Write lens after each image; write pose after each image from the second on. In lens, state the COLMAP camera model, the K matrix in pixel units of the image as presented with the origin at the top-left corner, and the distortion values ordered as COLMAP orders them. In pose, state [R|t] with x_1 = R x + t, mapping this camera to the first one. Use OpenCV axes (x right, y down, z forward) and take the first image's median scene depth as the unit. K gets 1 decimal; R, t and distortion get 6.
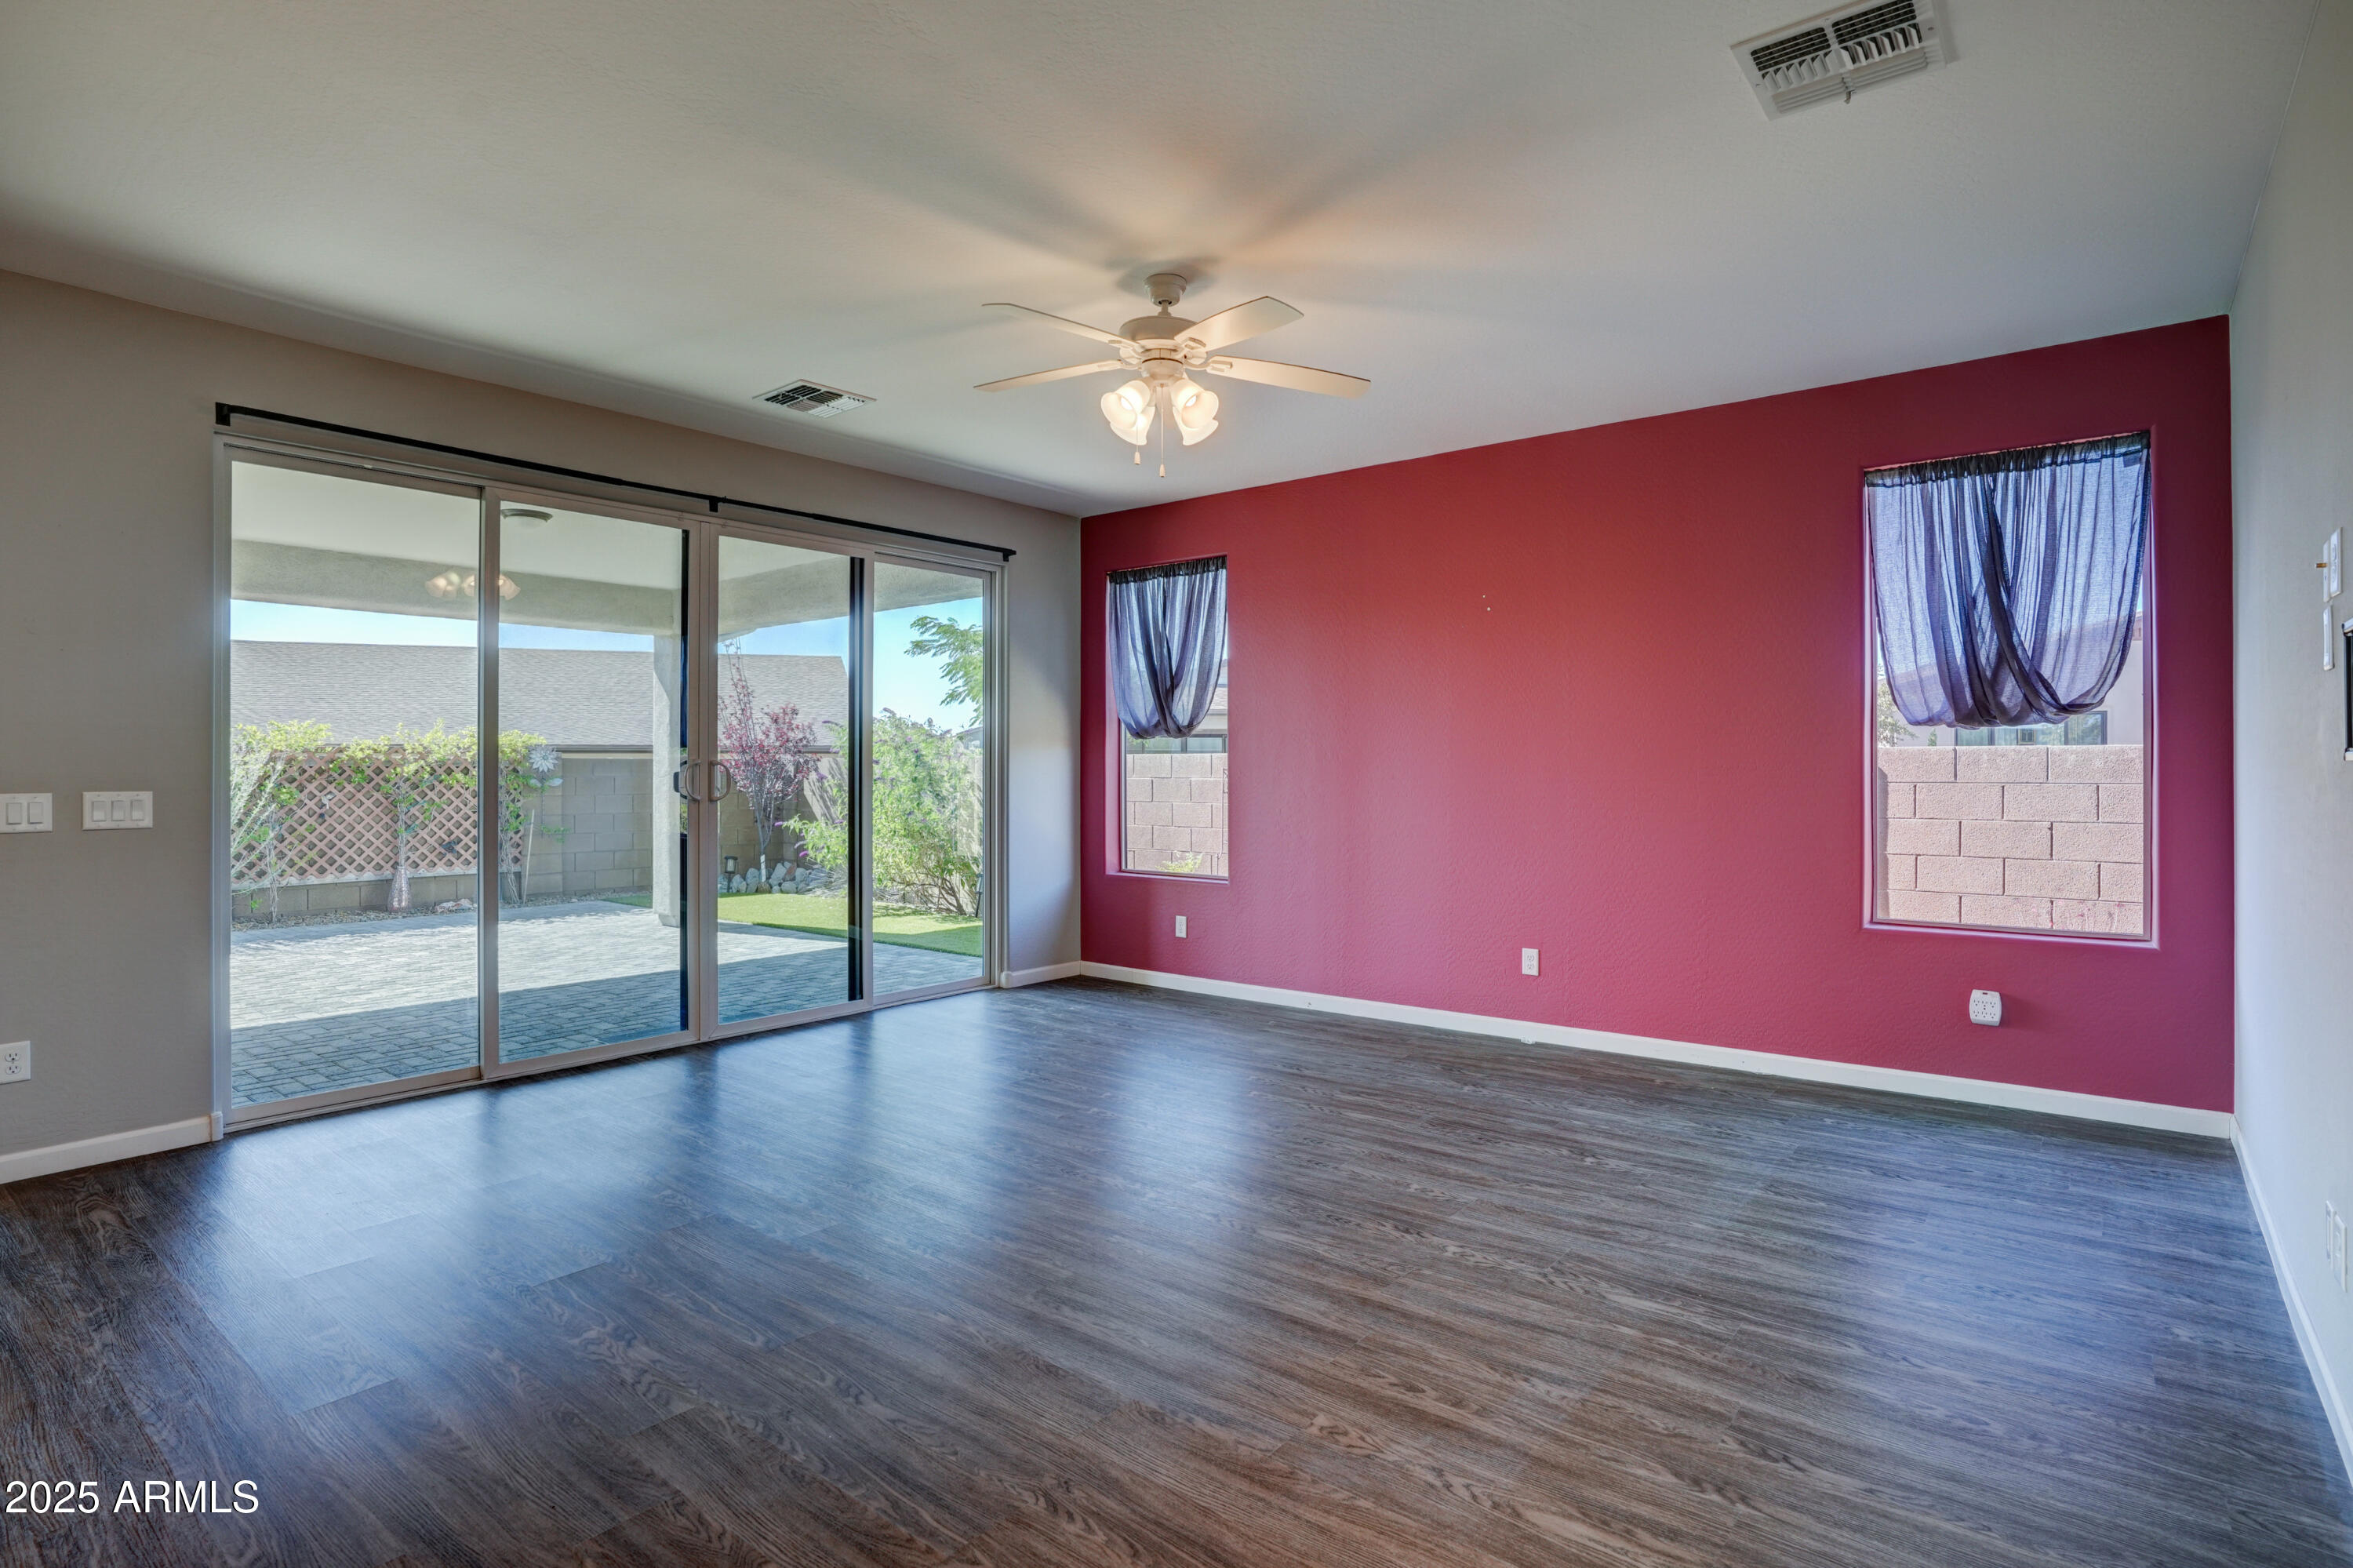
lens RADIAL K [[1154.5, 0, 1174.9], [0, 1154.5, 770.1], [0, 0, 1]] dist [-0.065763, 0.033298]
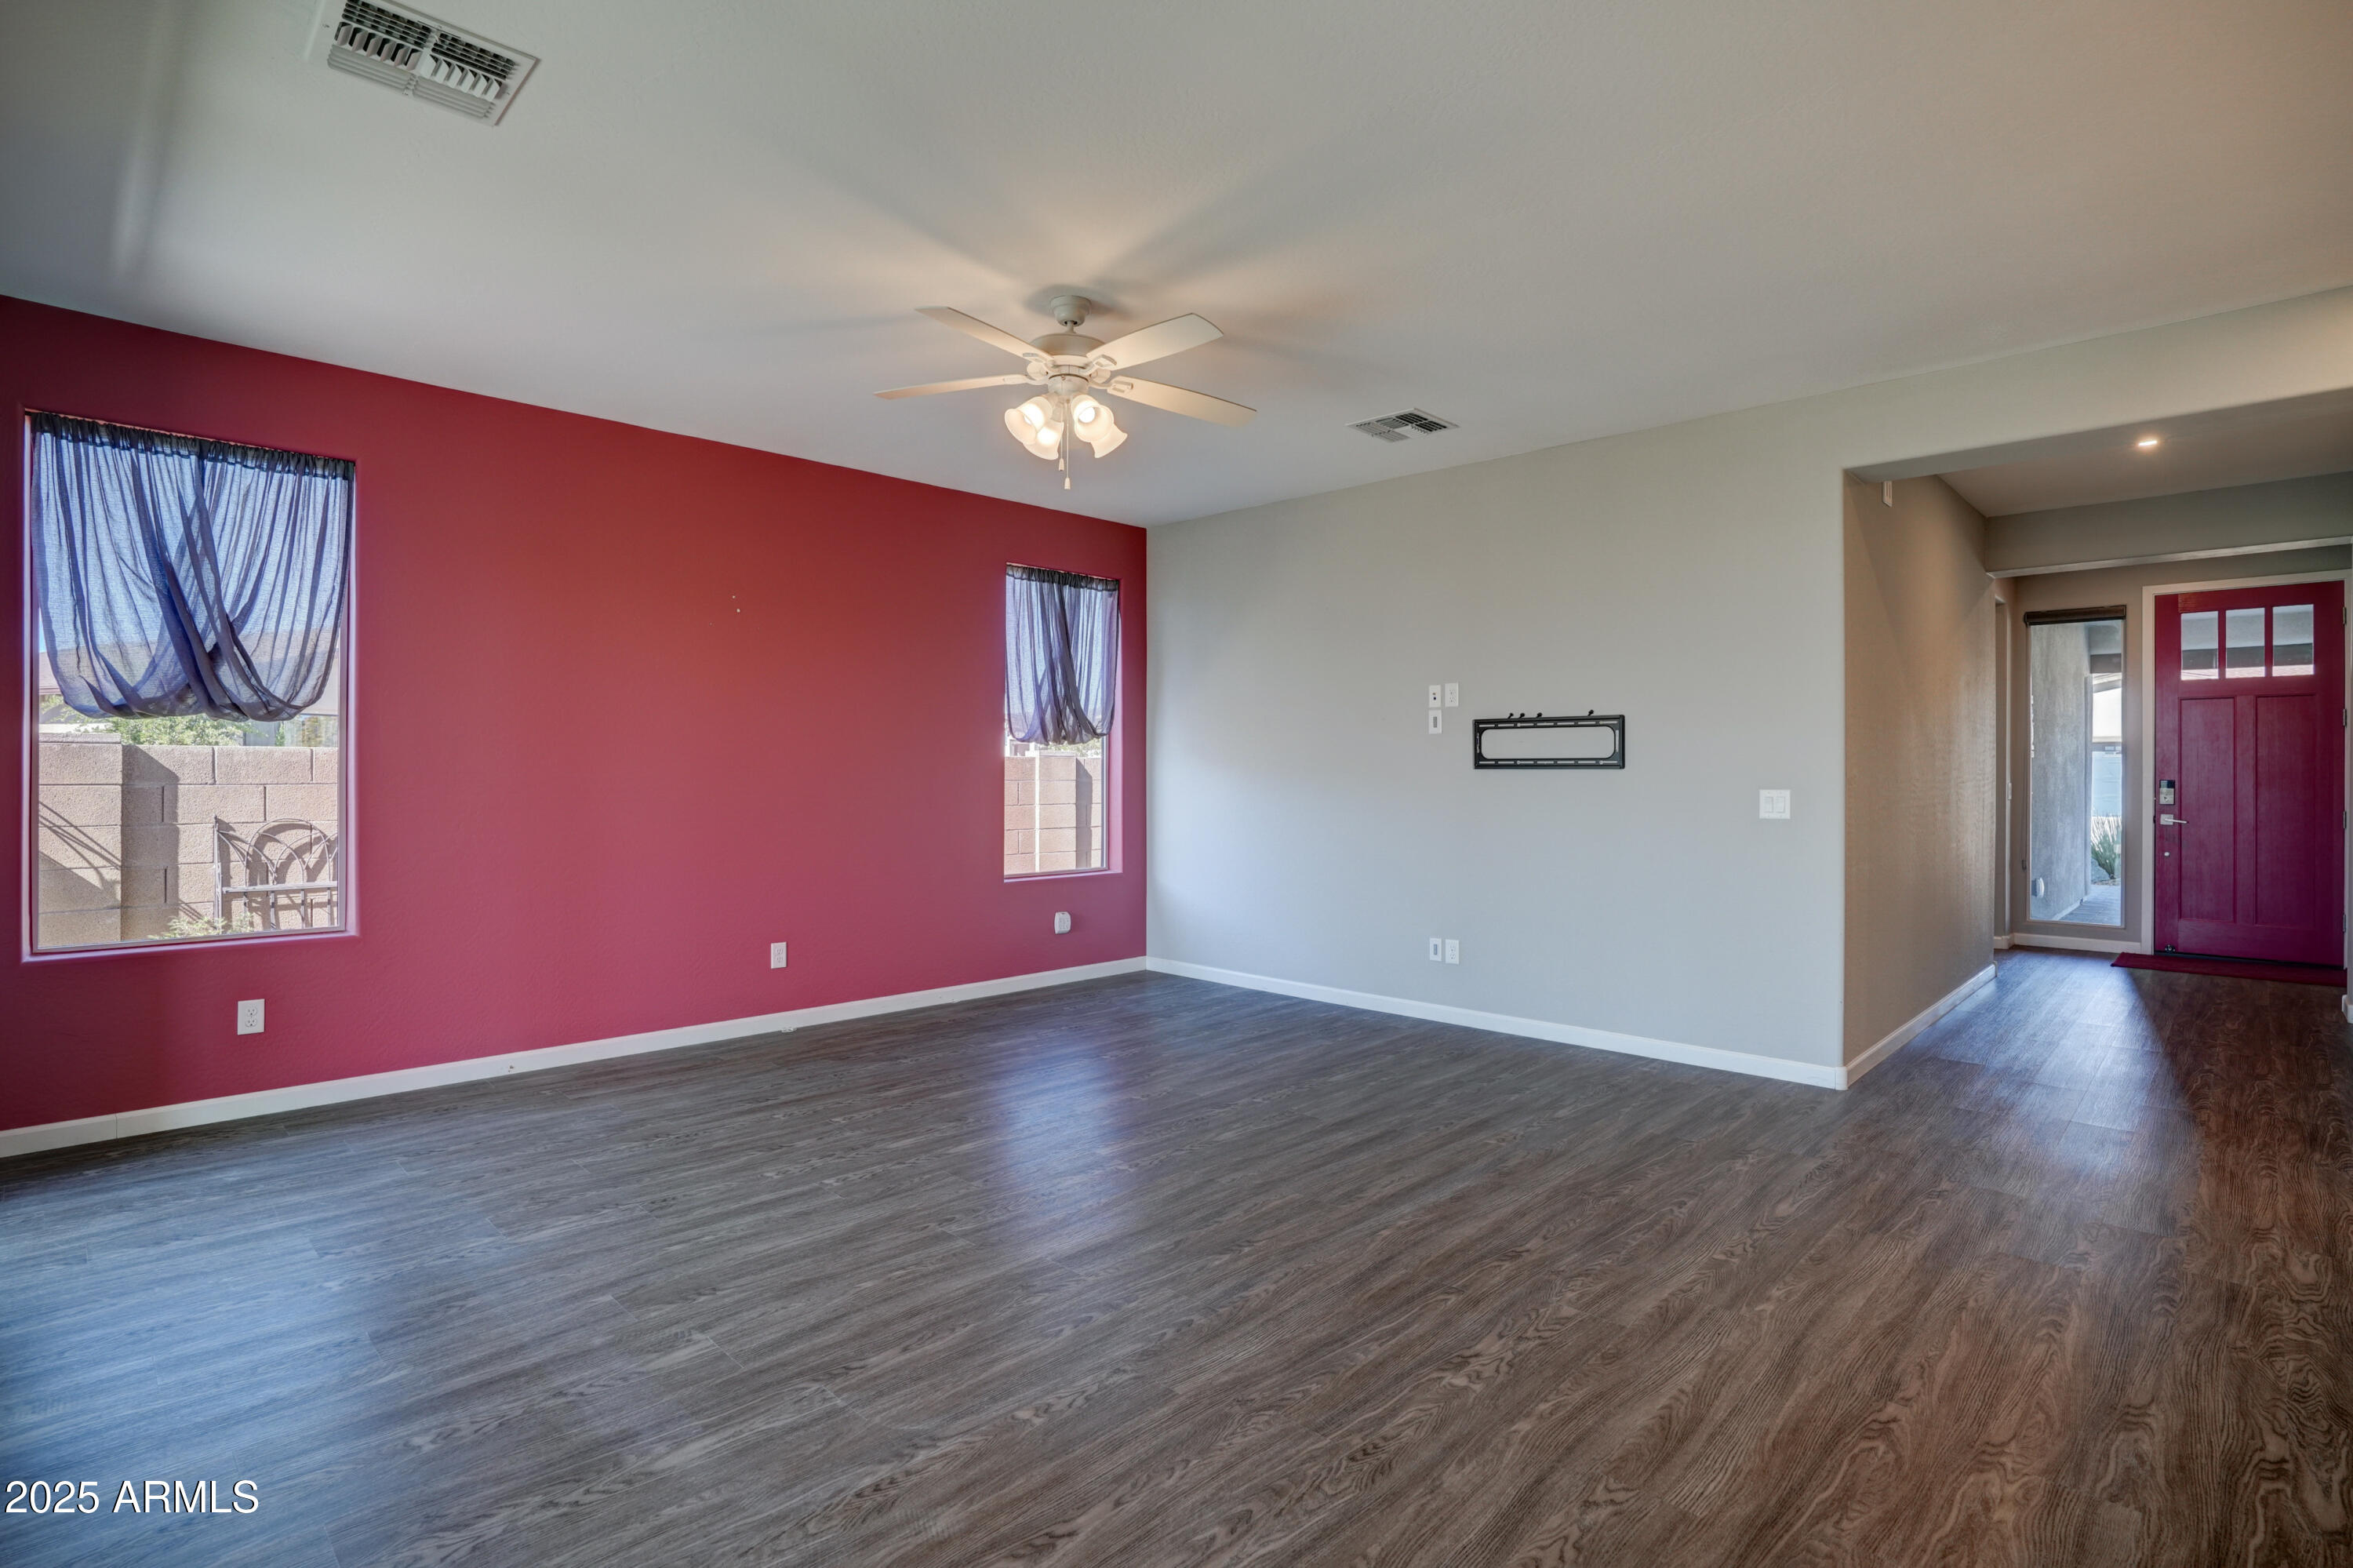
lens RADIAL K [[1154.5, 0, 1174.9], [0, 1154.5, 770.1], [0, 0, 1]] dist [-0.065763, 0.033298]
pose [[0.101626, 0.002686, 0.994819, -0.987513], [-0.002567, 0.999994, -0.002437, -0.000046], [-0.994819, -0.002306, 0.101632, 0.764280]]
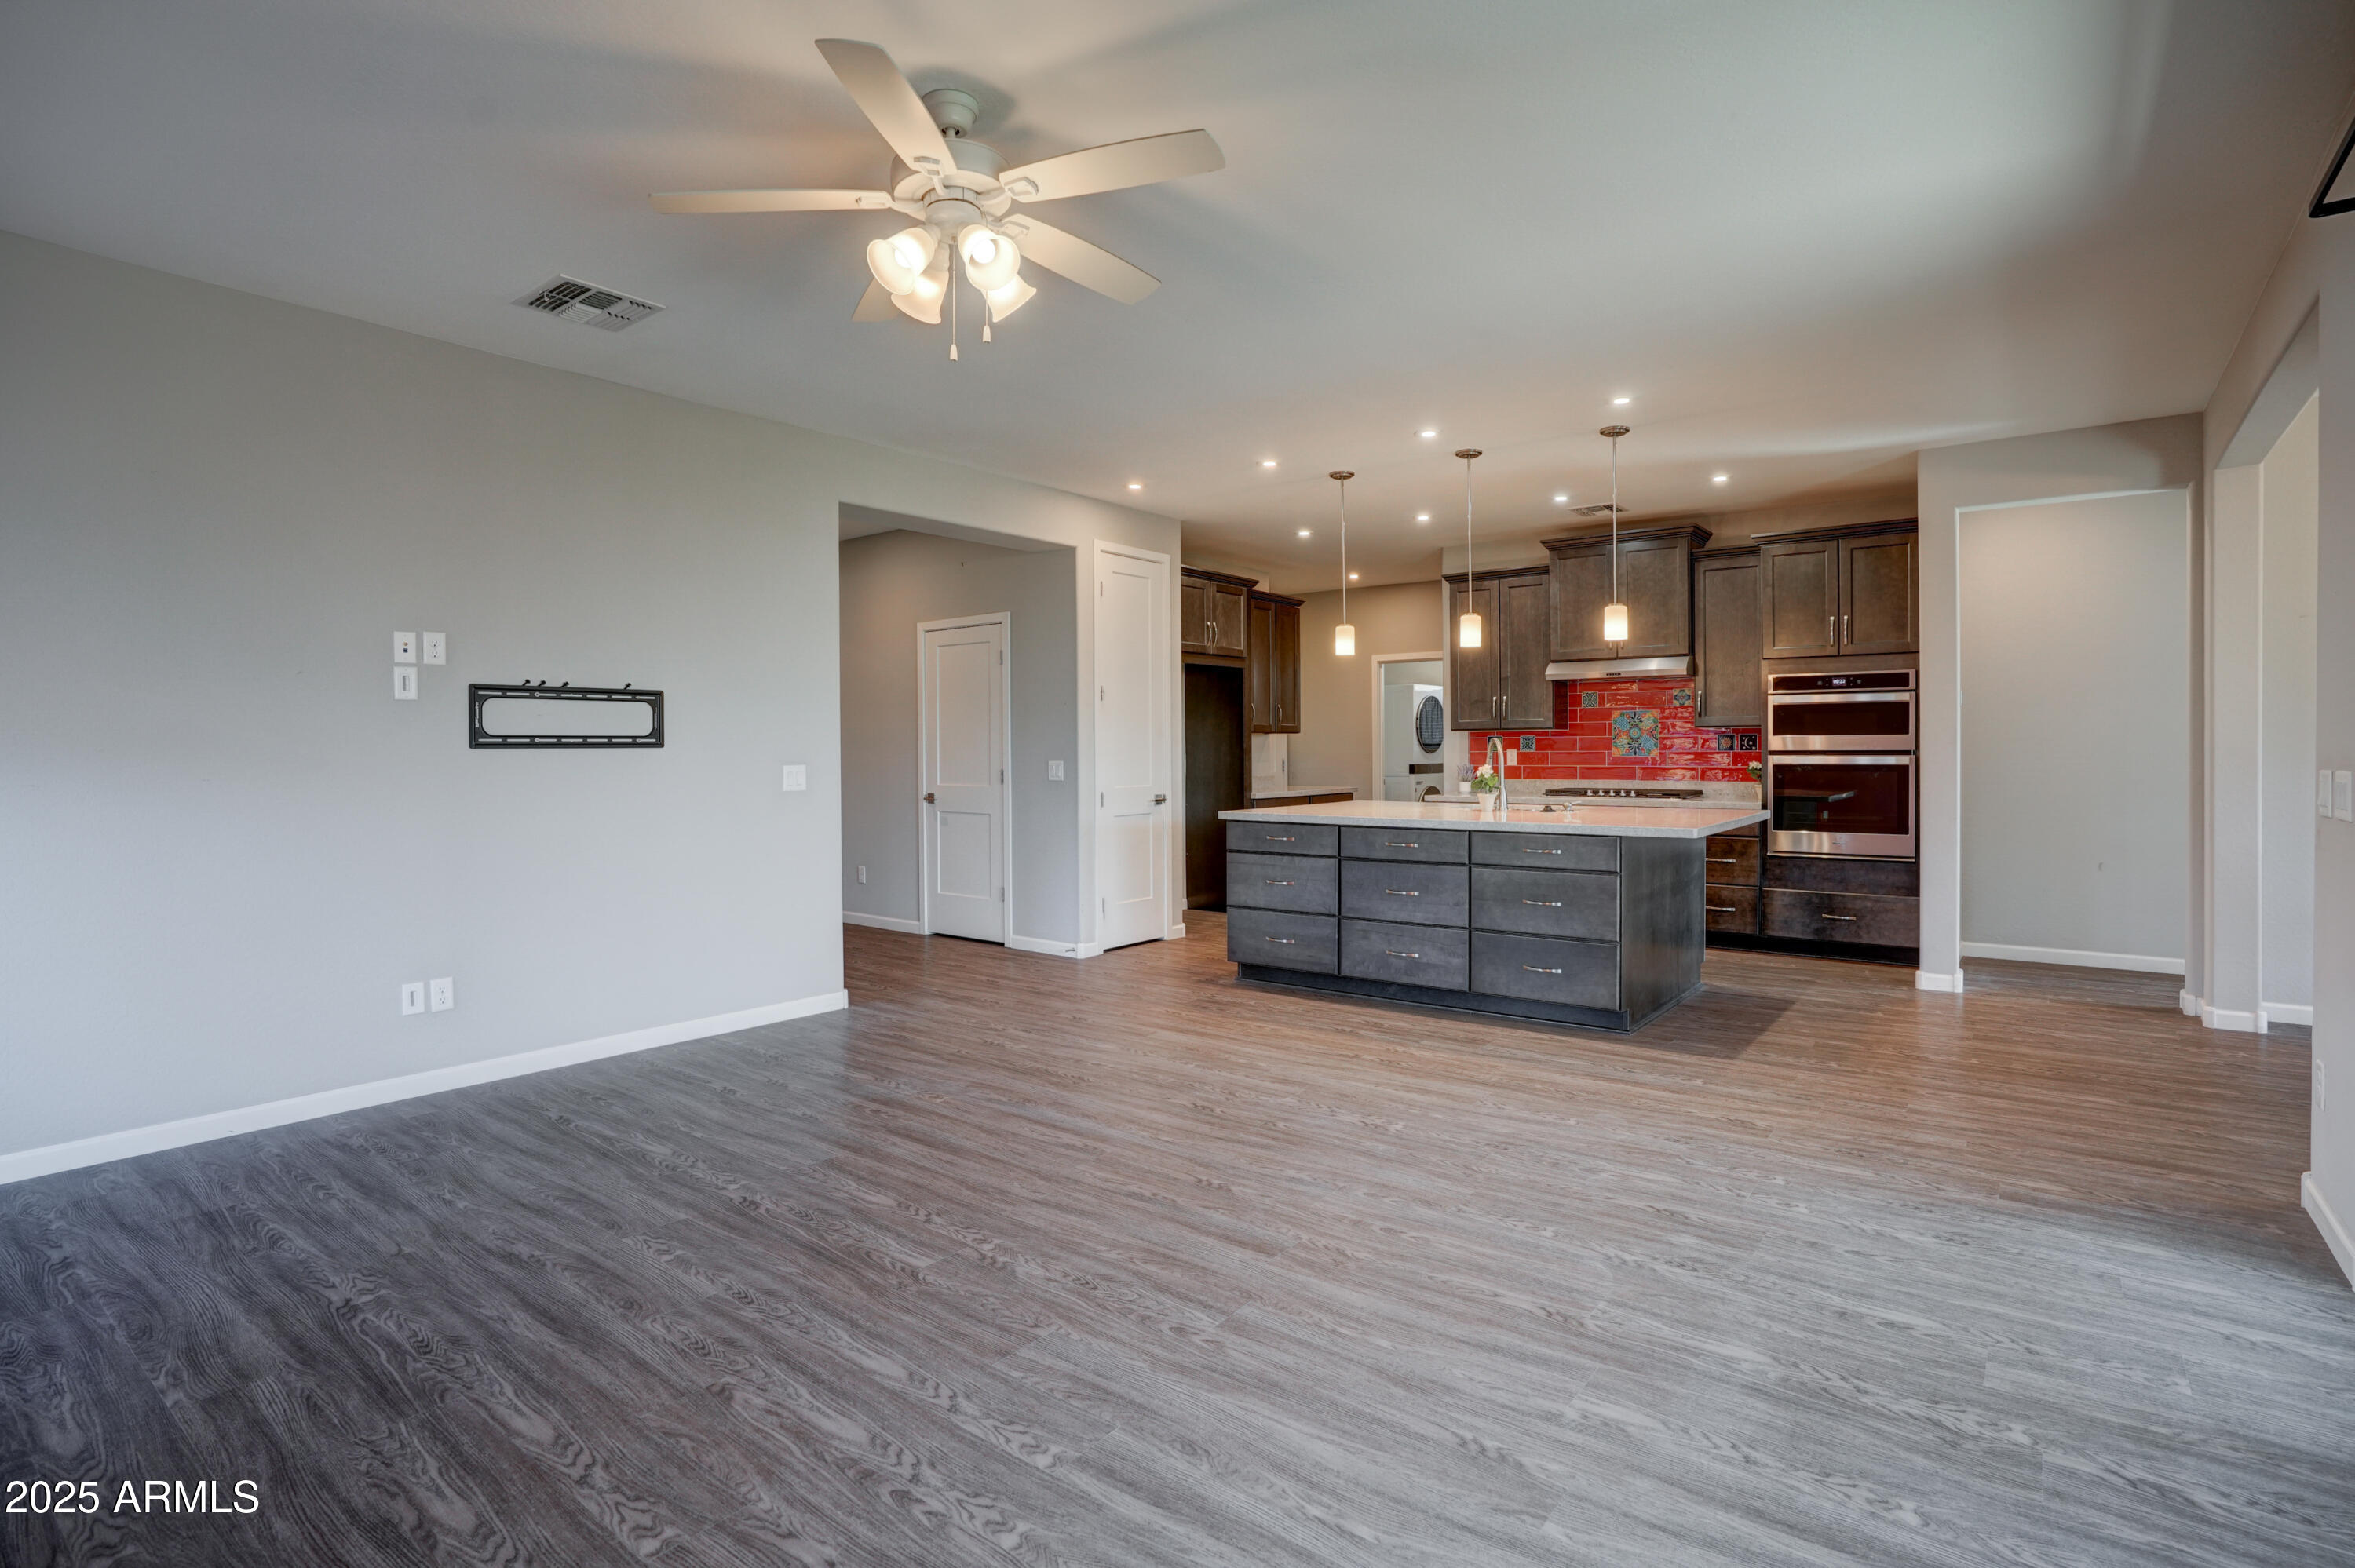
lens RADIAL K [[1155.3, 0, 1175.9], [0, 1155.3, 770.1], [0, 0, 1]] dist [-0.065763, 0.033298]
pose [[-0.999813, 0.007070, -0.017994, -0.134246], [0.006731, 0.999799, 0.018872, -0.001204], [0.018124, 0.018748, -0.999660, 1.679276]]
